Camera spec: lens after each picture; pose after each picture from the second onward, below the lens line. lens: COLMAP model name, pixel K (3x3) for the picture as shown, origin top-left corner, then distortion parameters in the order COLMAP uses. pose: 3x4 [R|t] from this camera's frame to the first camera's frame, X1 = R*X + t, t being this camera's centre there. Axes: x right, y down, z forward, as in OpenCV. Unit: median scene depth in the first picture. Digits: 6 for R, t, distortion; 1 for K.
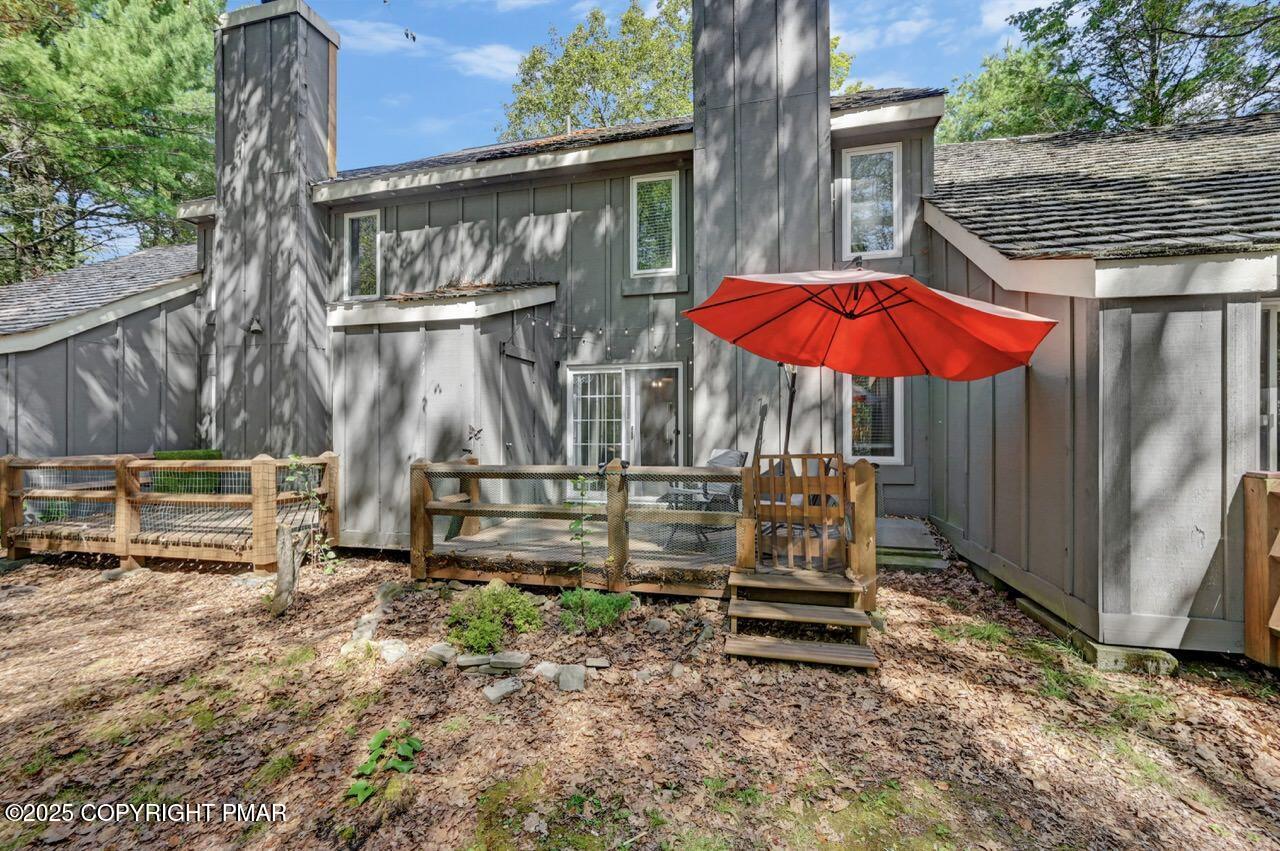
lens RADIAL K [[511.7, 0, 639.9], [0, 511.7, 425.5], [0, 0, 1]] dist [-0.000578, -0.000410]
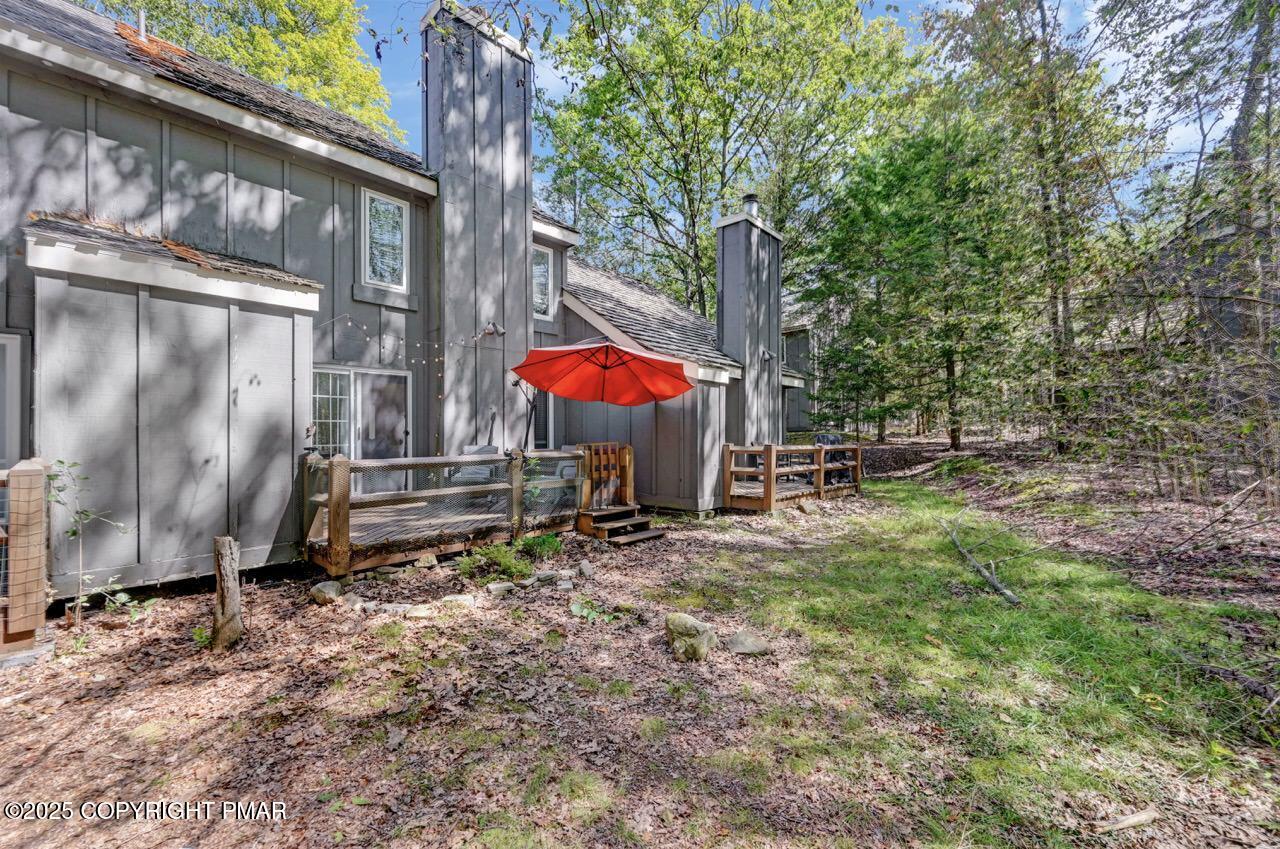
lens RADIAL K [[511.7, 0, 641.4], [0, 511.7, 431.0], [0, 0, 1]] dist [-0.000578, -0.000410]
pose [[0.479034, 0.007631, 0.877763, -0.759477], [-0.002086, 0.999969, -0.007555, 0.018324], [-0.877794, 0.001788, 0.479035, 0.004962]]
